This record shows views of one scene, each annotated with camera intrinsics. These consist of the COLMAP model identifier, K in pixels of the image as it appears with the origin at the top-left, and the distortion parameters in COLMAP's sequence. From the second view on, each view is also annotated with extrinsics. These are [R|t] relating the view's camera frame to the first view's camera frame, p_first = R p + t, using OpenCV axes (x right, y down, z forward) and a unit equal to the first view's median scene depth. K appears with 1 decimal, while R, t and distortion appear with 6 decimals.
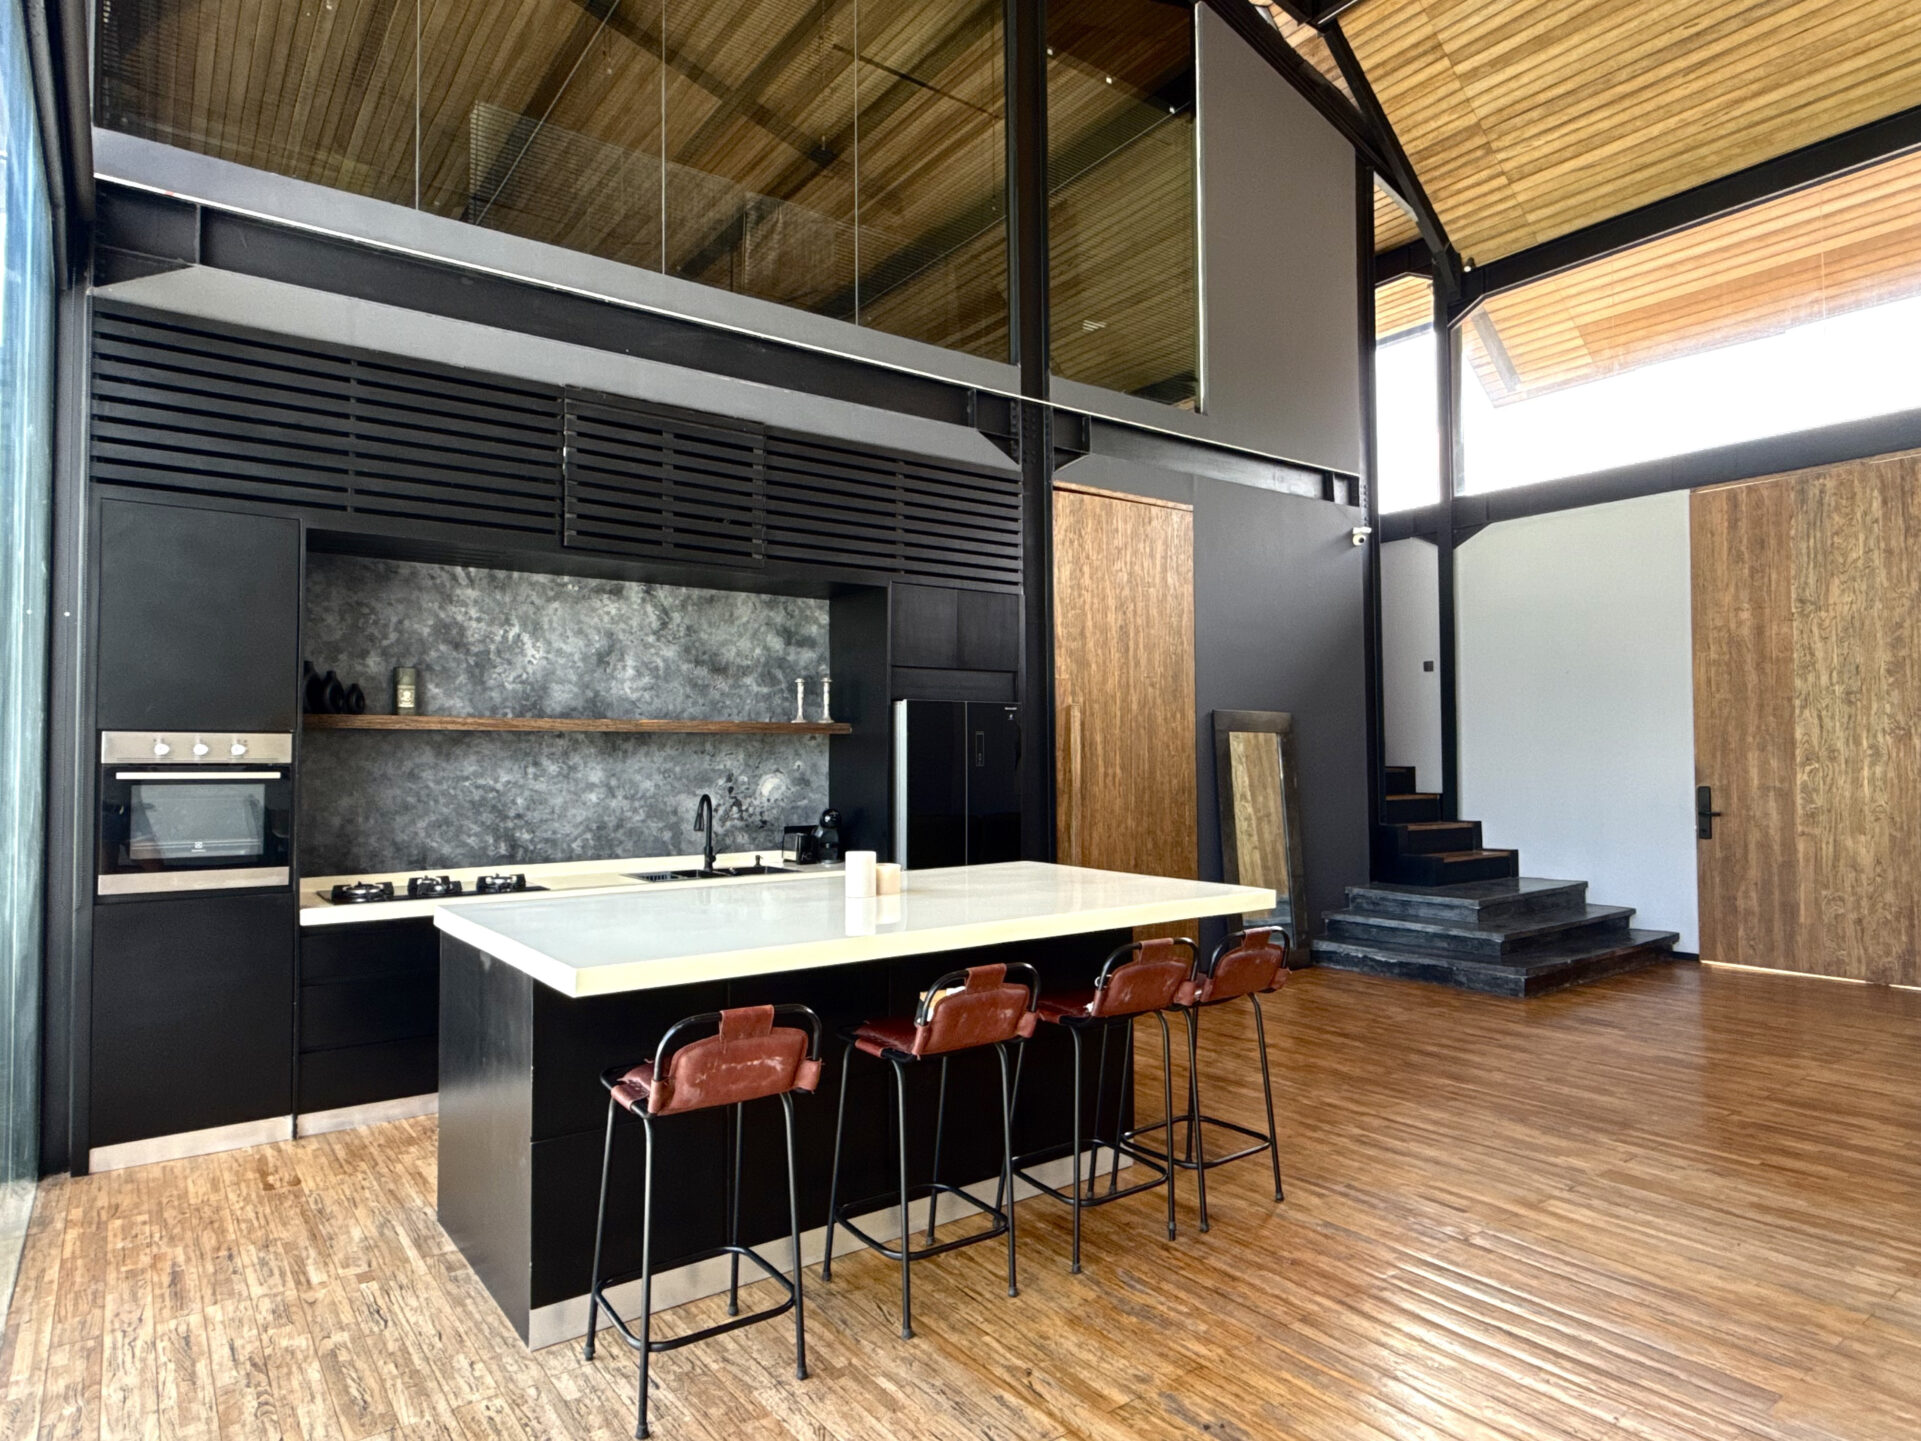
lens RADIAL K [[1129.2, 0, 963.1], [0, 1129.2, 725.4], [0, 0, 1]] dist [-0.001458, -0.001014]
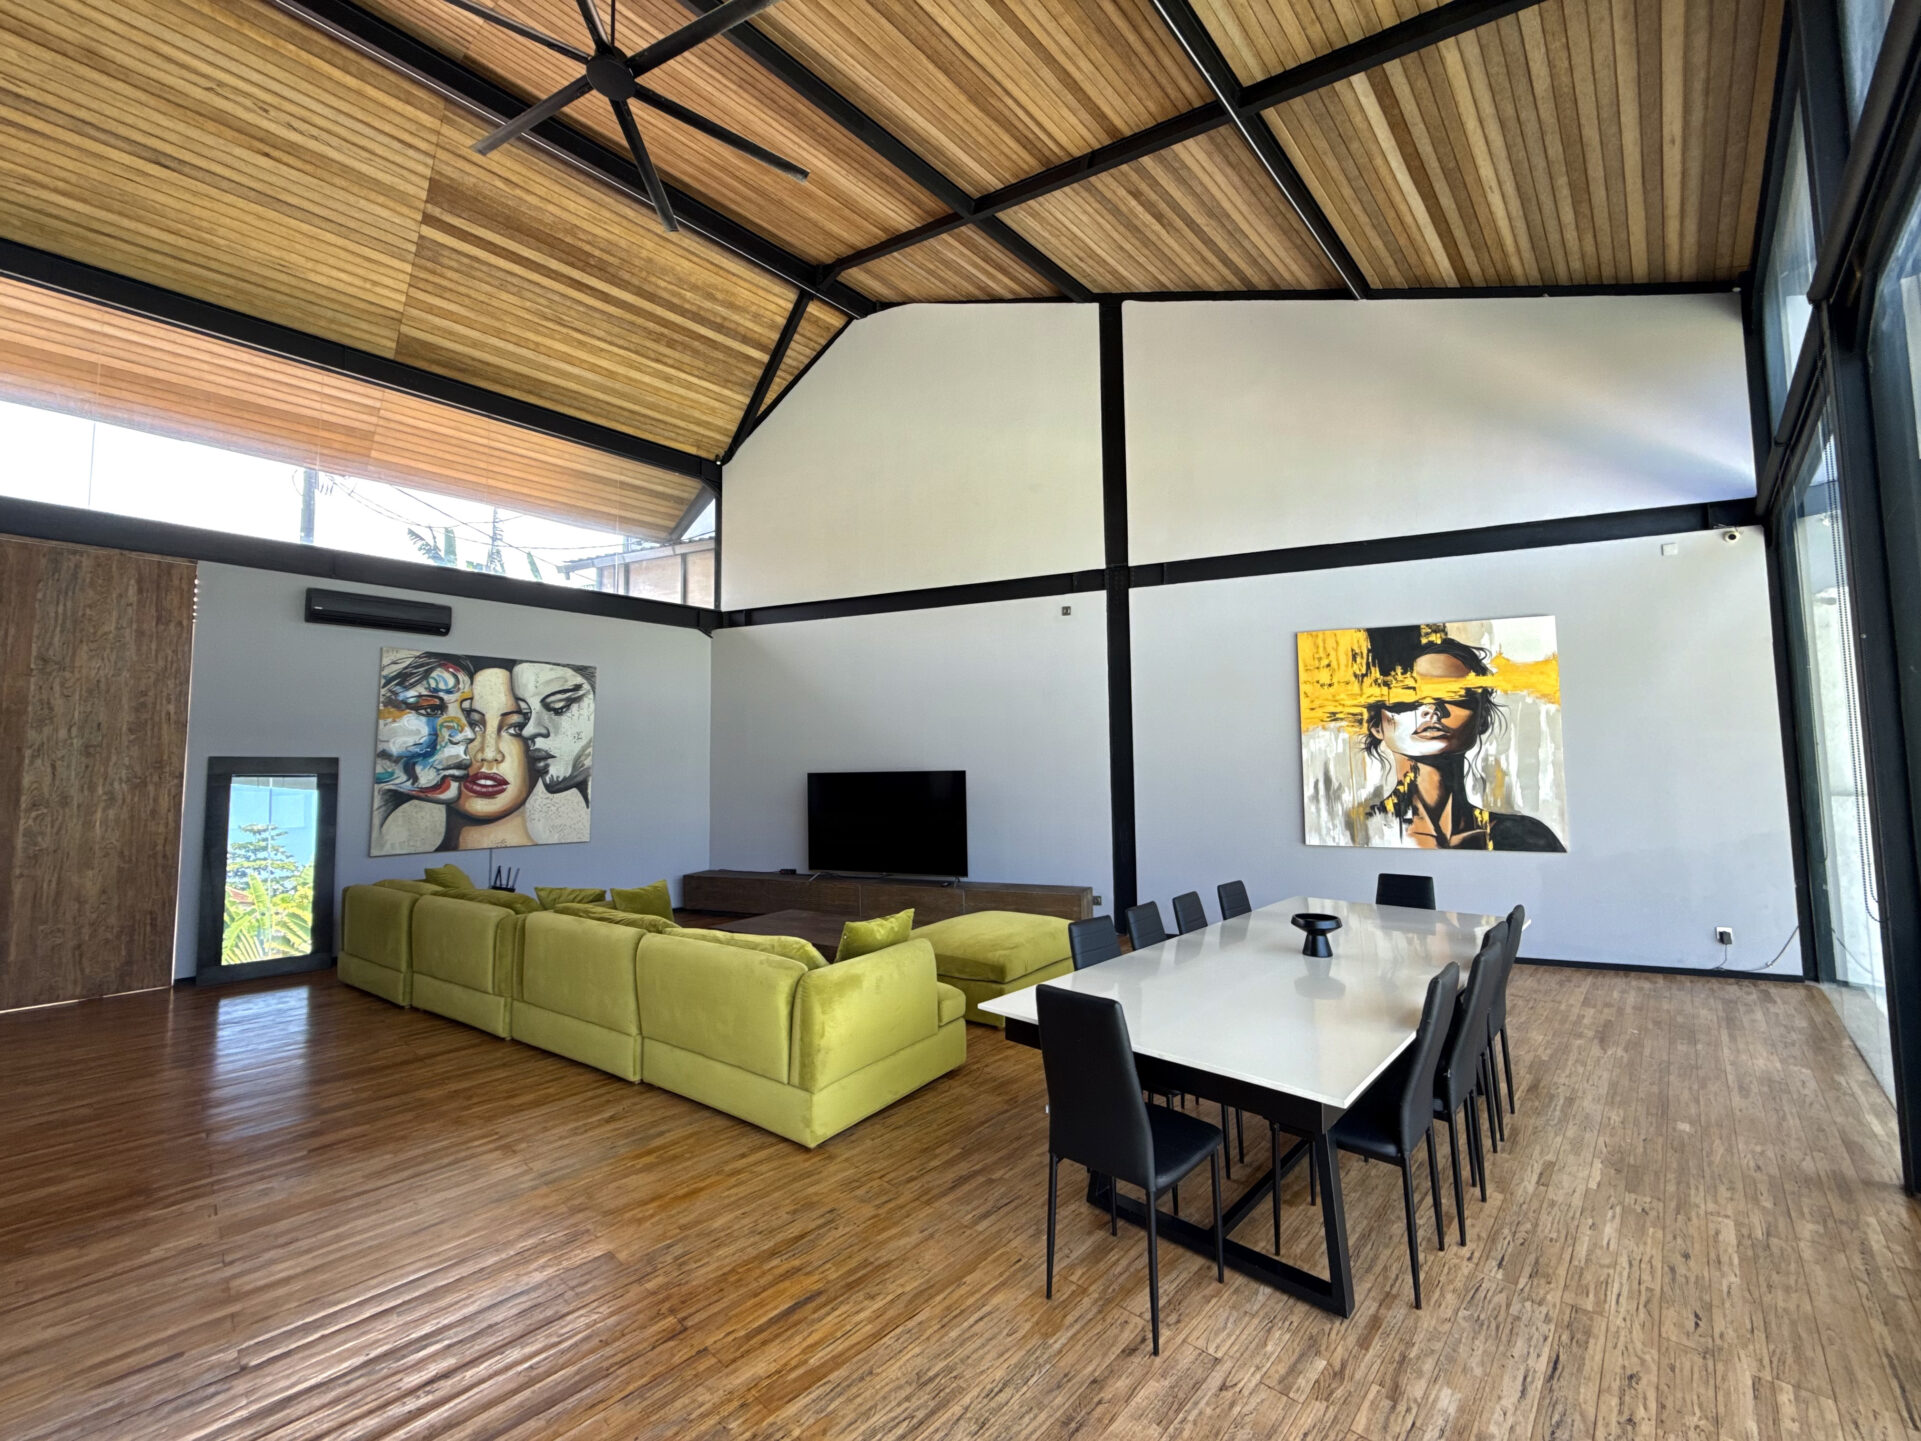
lens RADIAL K [[759.3, 0, 960.5], [0, 759.3, 720.5], [0, 0, 1]] dist [0.000474, 0.000009]
pose [[-0.176110, 0.076229, 0.981414, -0.158650], [-0.016612, 0.996625, -0.080391, -0.008900], [-0.984230, -0.030461, -0.174249, 0.315567]]
